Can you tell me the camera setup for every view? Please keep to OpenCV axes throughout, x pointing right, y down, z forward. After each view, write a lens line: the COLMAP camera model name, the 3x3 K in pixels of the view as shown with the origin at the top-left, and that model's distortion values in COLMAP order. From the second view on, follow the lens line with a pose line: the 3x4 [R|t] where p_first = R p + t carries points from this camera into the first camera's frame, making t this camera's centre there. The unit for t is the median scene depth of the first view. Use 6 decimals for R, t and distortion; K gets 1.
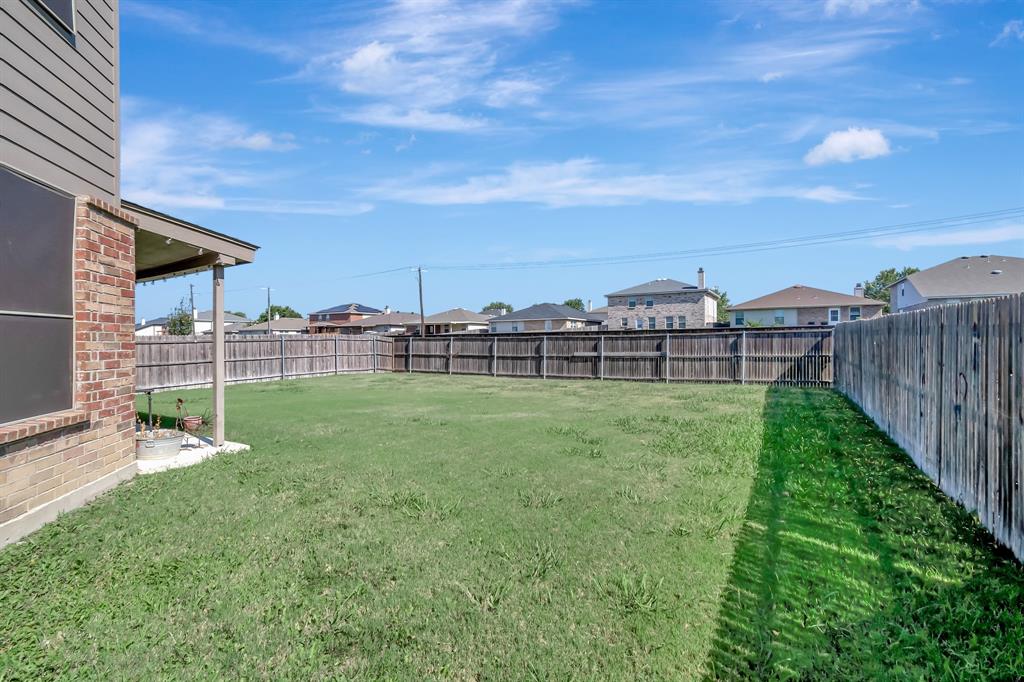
lens RADIAL K [[450.0, 0, 512.0], [0, 450.0, 341.0], [0, 0, 1]] dist [0.001364, 0.000126]
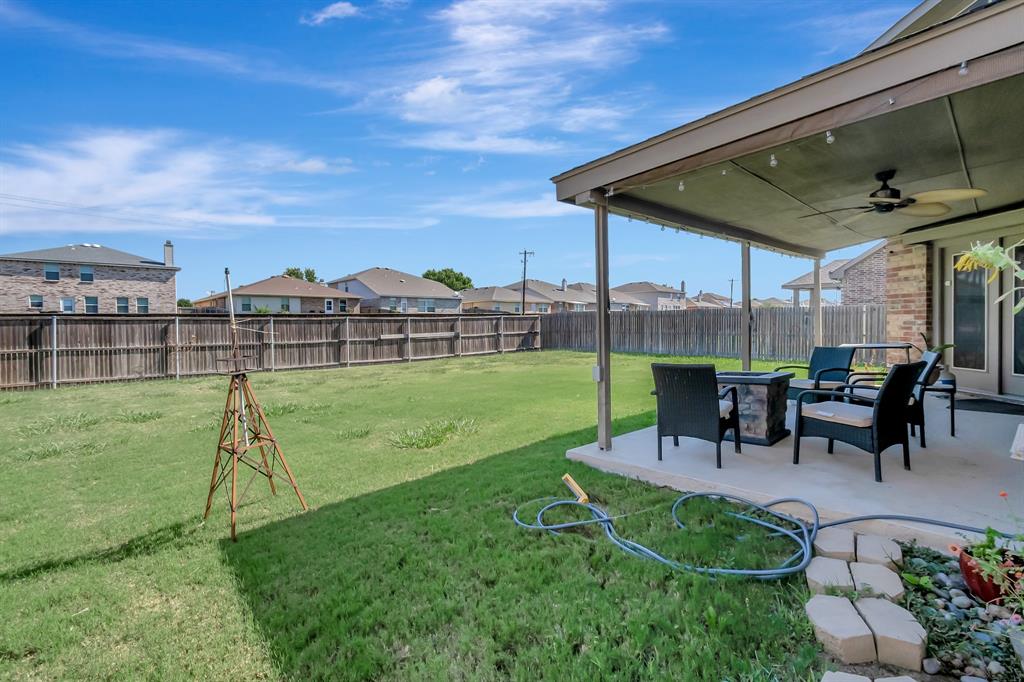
lens RADIAL K [[464.5, 0, 513.9], [0, 464.5, 329.0], [0, 0, 1]] dist [0.000136, -0.000039]
pose [[0.273485, -0.007220, 0.961849, -0.421369], [0.011196, 0.999928, 0.004323, 0.006514], [-0.961811, 0.009587, 0.273546, 0.277768]]
